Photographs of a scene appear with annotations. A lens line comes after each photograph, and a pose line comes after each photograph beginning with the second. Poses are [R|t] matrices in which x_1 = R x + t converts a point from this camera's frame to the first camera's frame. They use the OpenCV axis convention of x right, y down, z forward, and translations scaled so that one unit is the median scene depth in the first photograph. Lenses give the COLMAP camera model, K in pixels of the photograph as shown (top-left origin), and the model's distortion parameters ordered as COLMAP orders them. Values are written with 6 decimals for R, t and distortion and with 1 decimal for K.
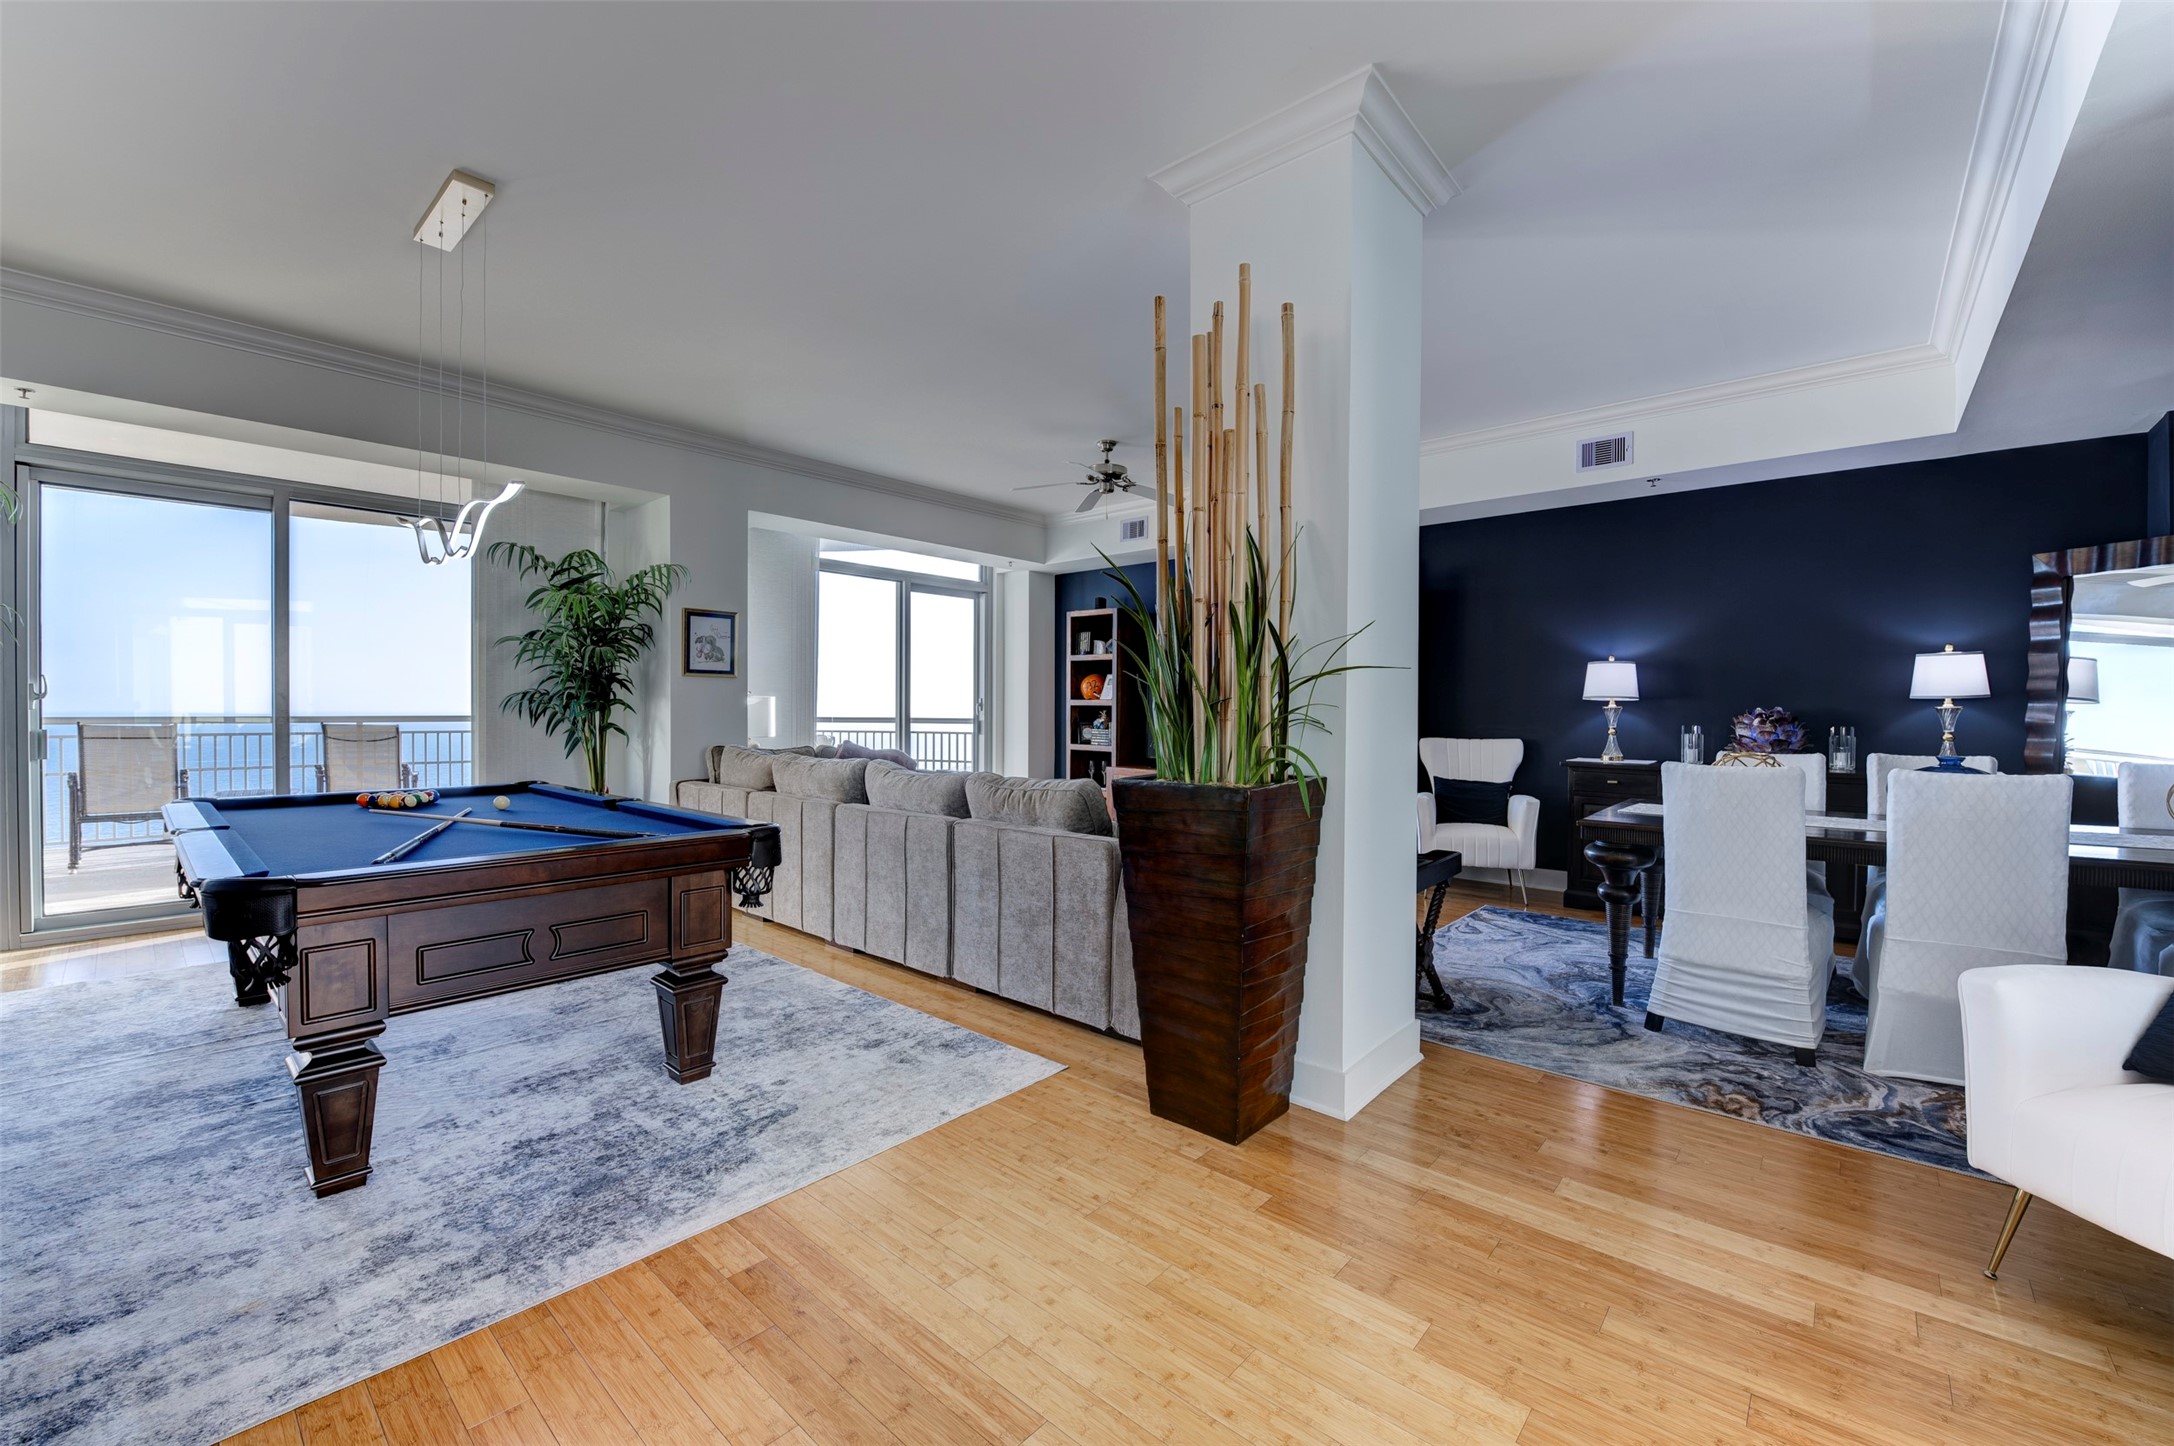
lens RADIAL K [[861.2, 0, 1081.1], [0, 861.2, 717.7], [0, 0, 1]] dist [-0.017102, -0.000832]
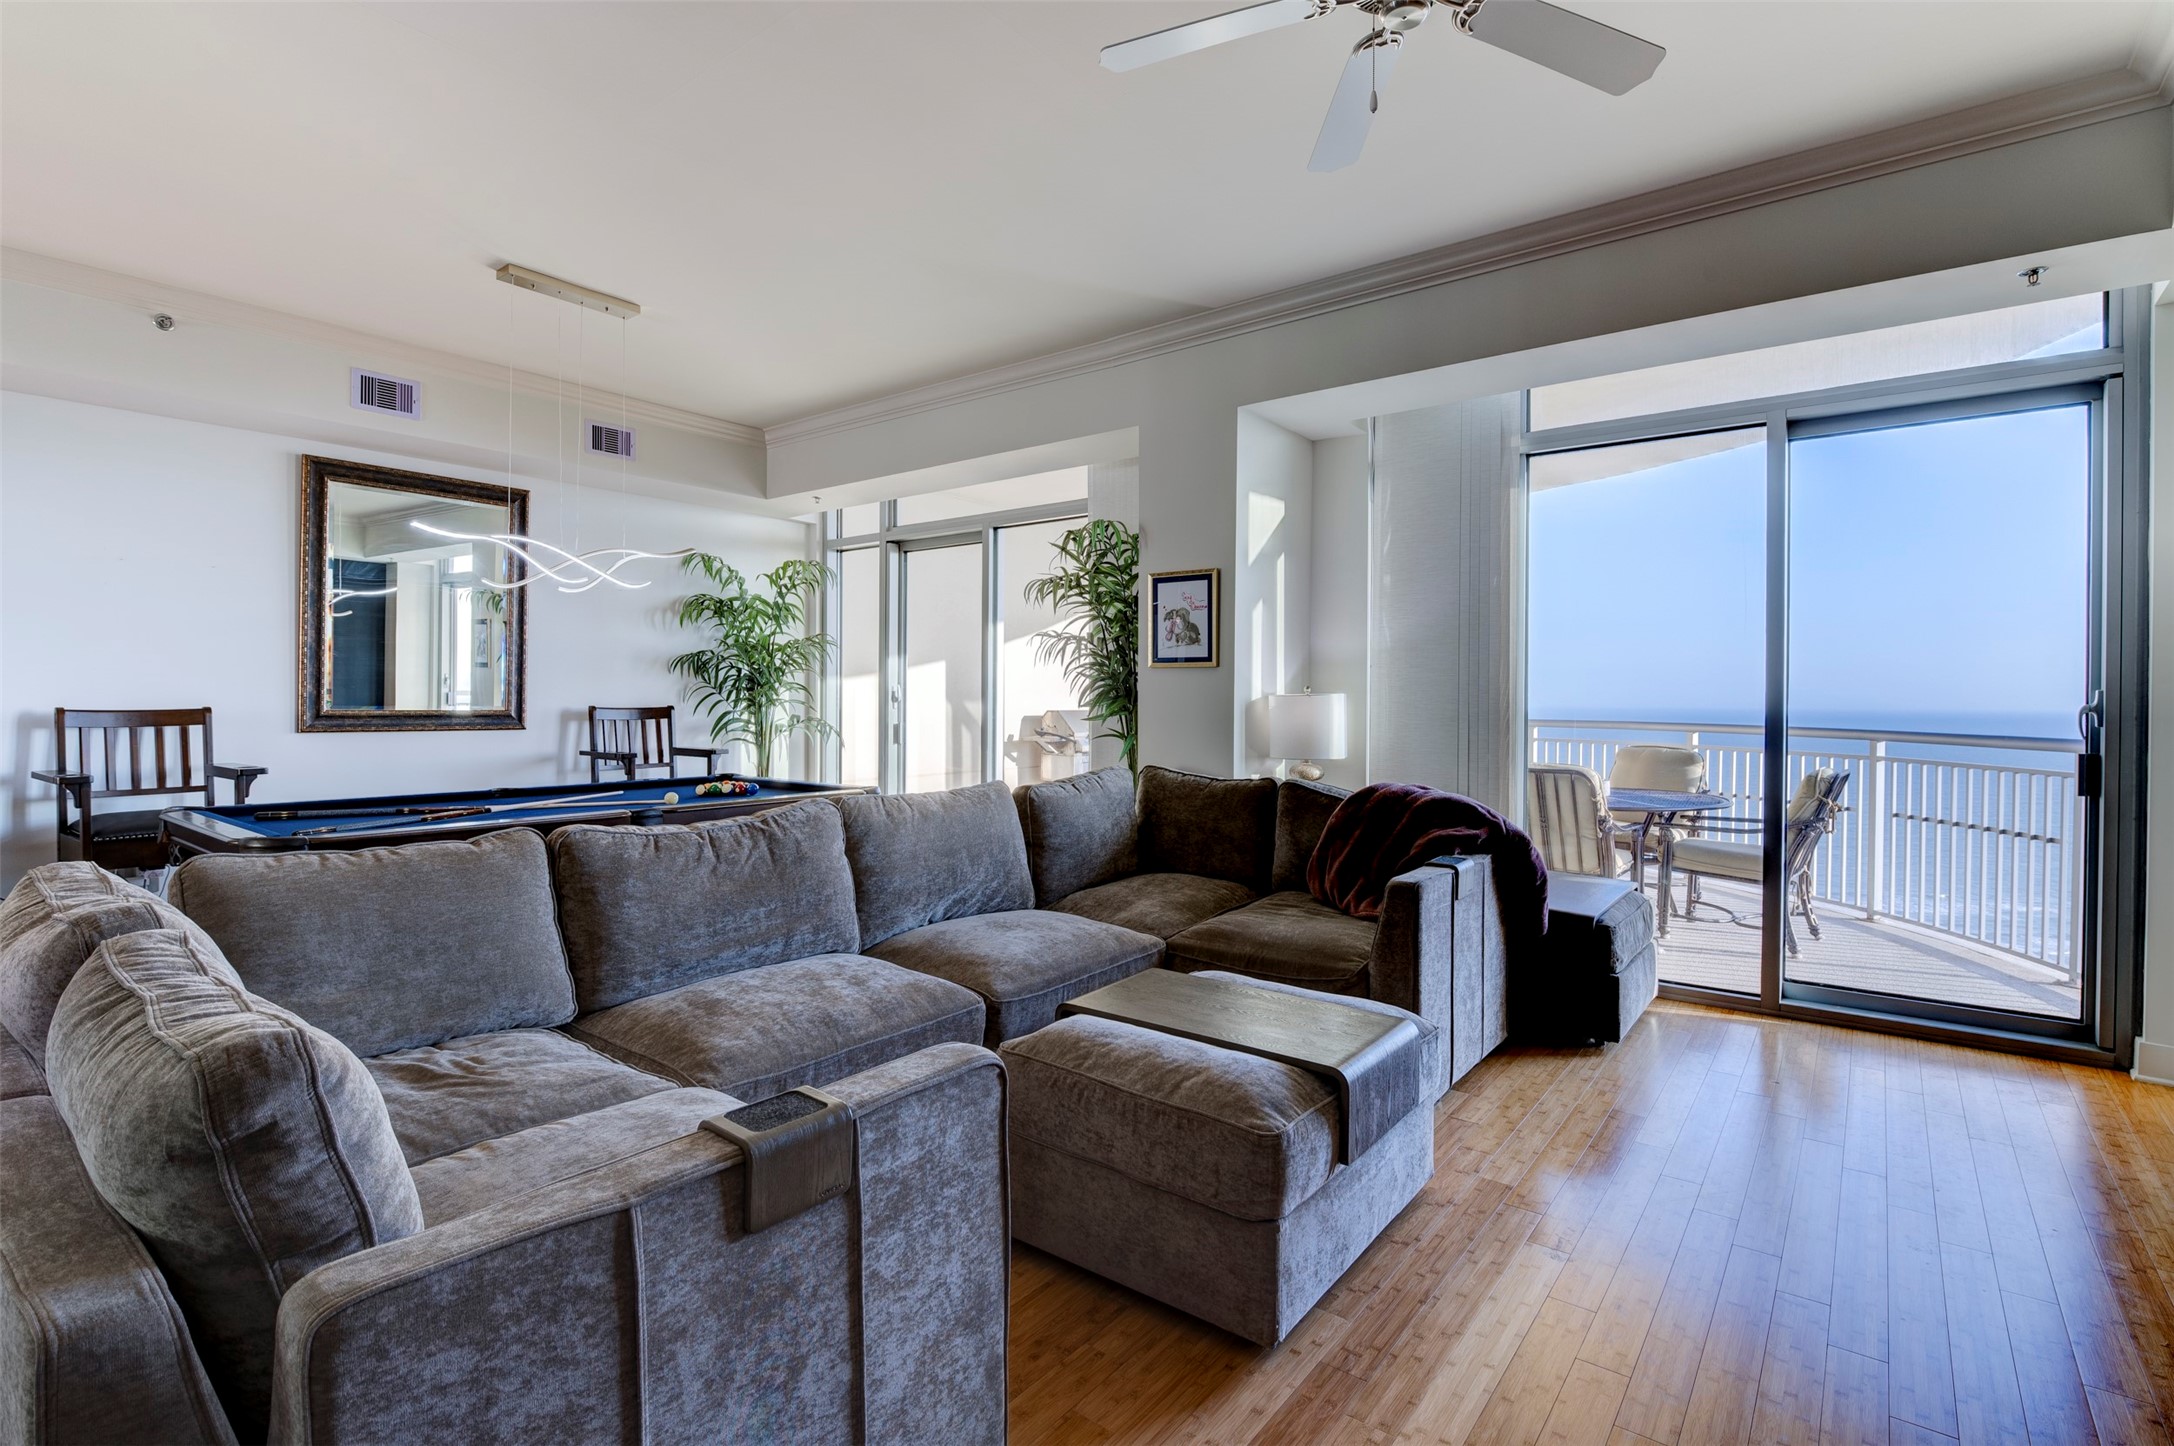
lens RADIAL K [[1006.2, 0, 1081.5], [0, 1006.2, 708.7], [0, 0, 1]] dist [-0.014101, -0.000013]
pose [[0.057938, 0.009904, -0.998271, 0.380204], [-0.013501, 0.999867, 0.009136, -0.019544], [0.998229, 0.012949, 0.058064, 0.867960]]
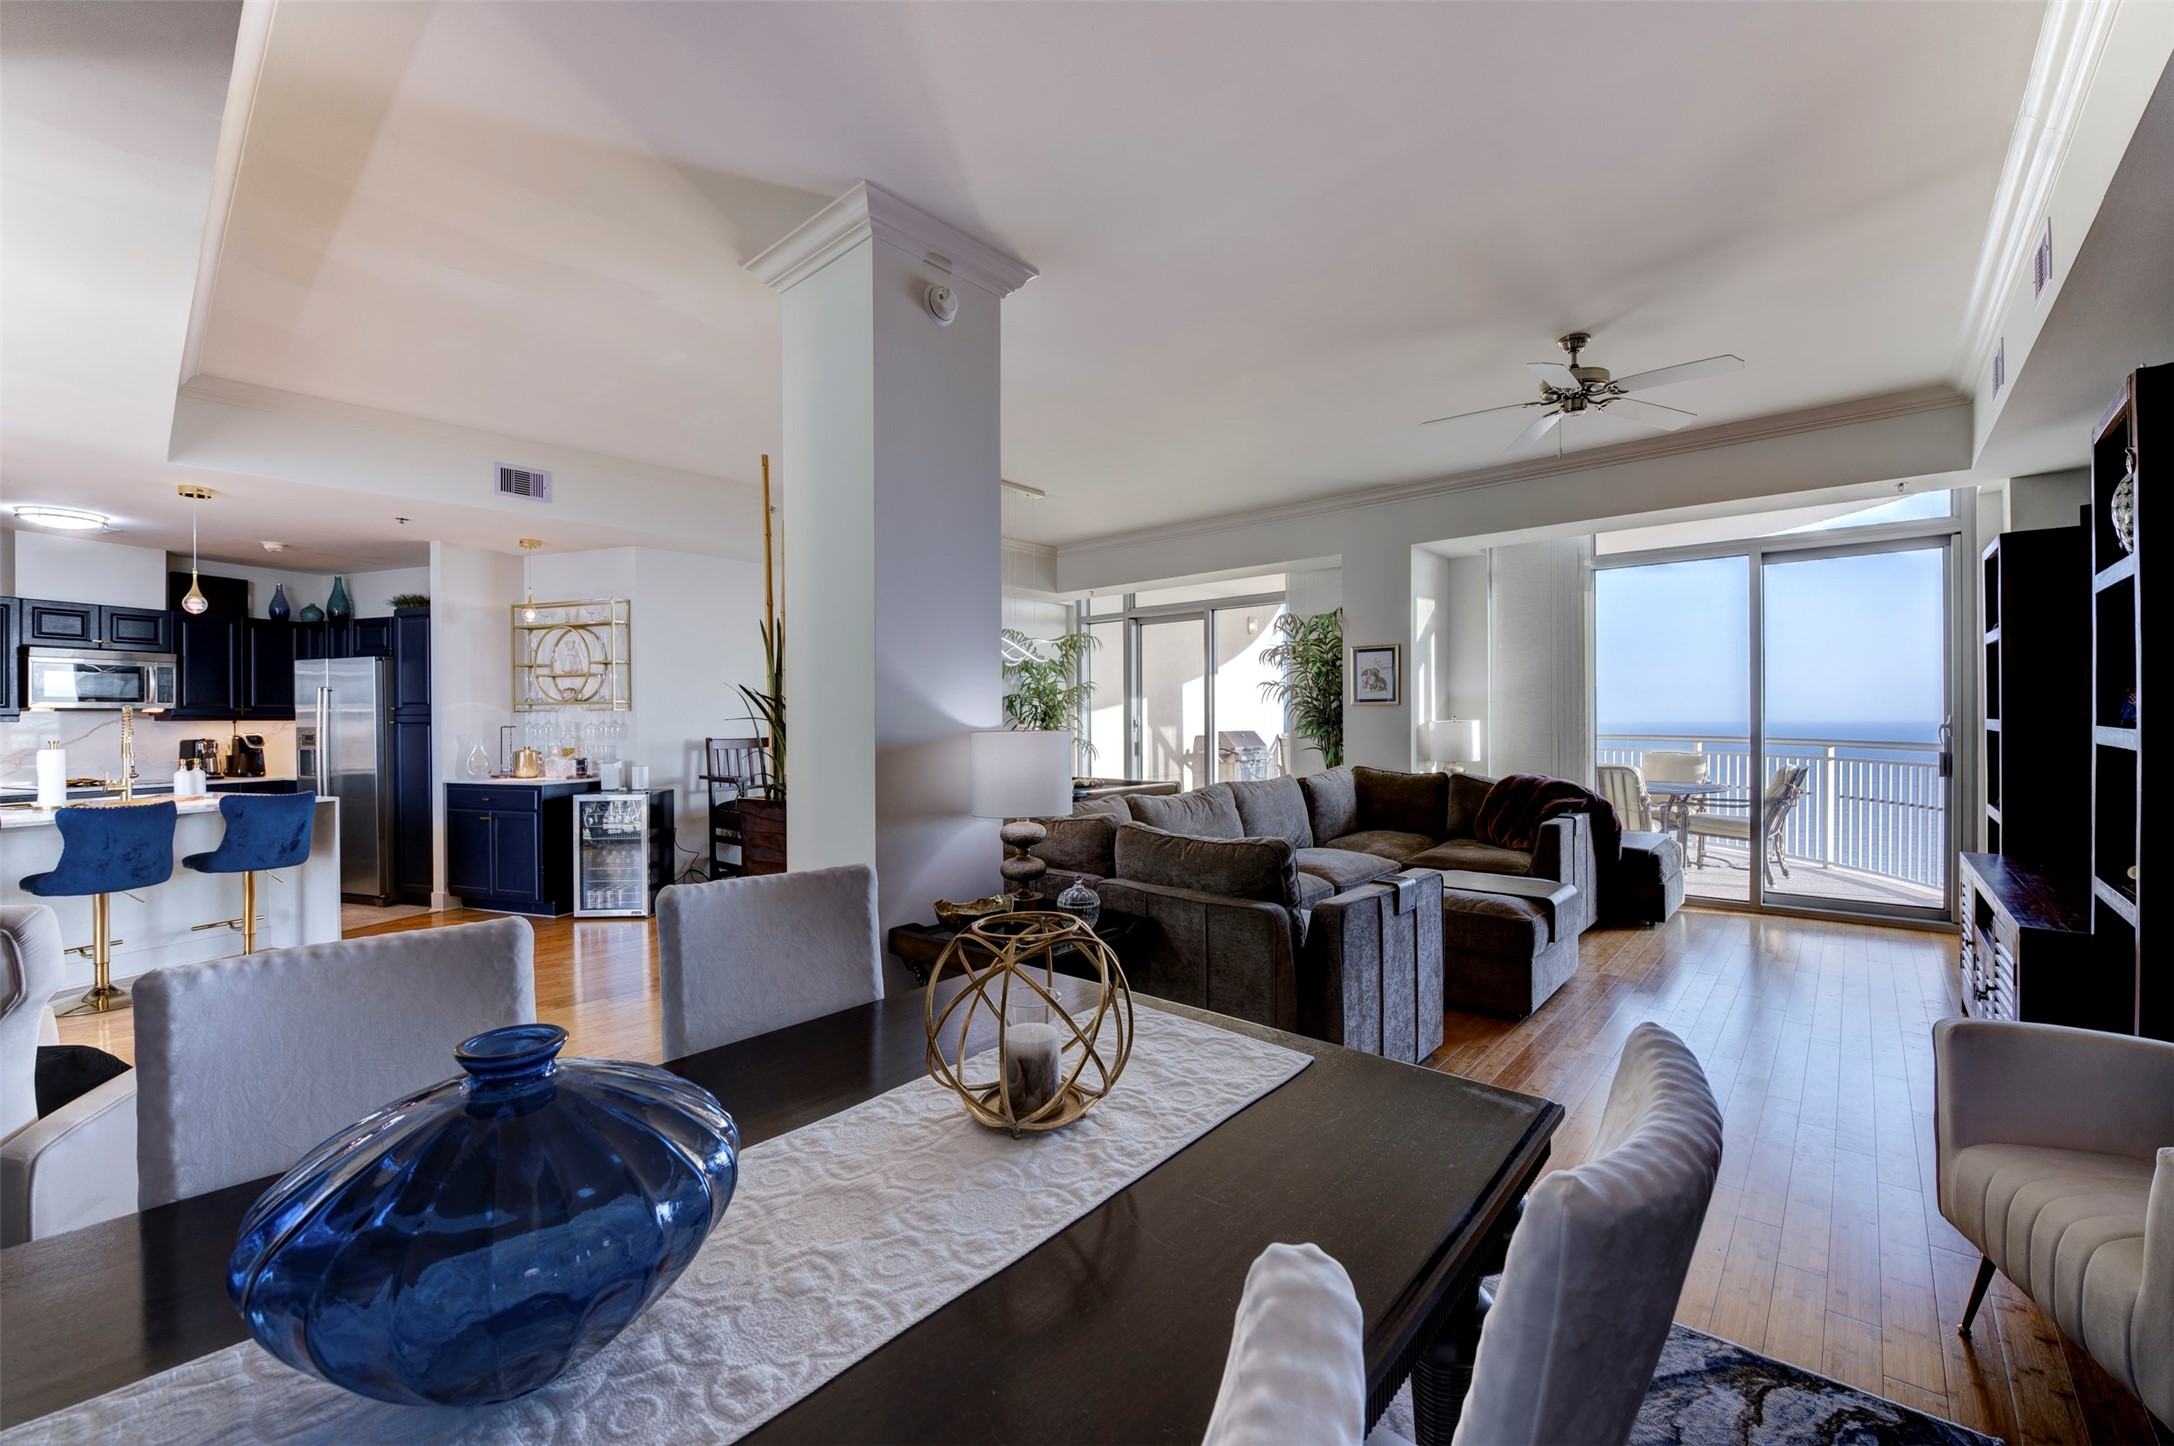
lens RADIAL K [[861.2, 0, 1089.3], [0, 861.2, 724.7], [0, 0, 1]] dist [-0.017102, -0.000832]
pose [[-0.001324, 0.005637, -0.999983, 0.692788], [-0.002289, 0.999981, 0.005640, -0.026589], [0.999997, 0.002297, -0.001311, 0.625894]]
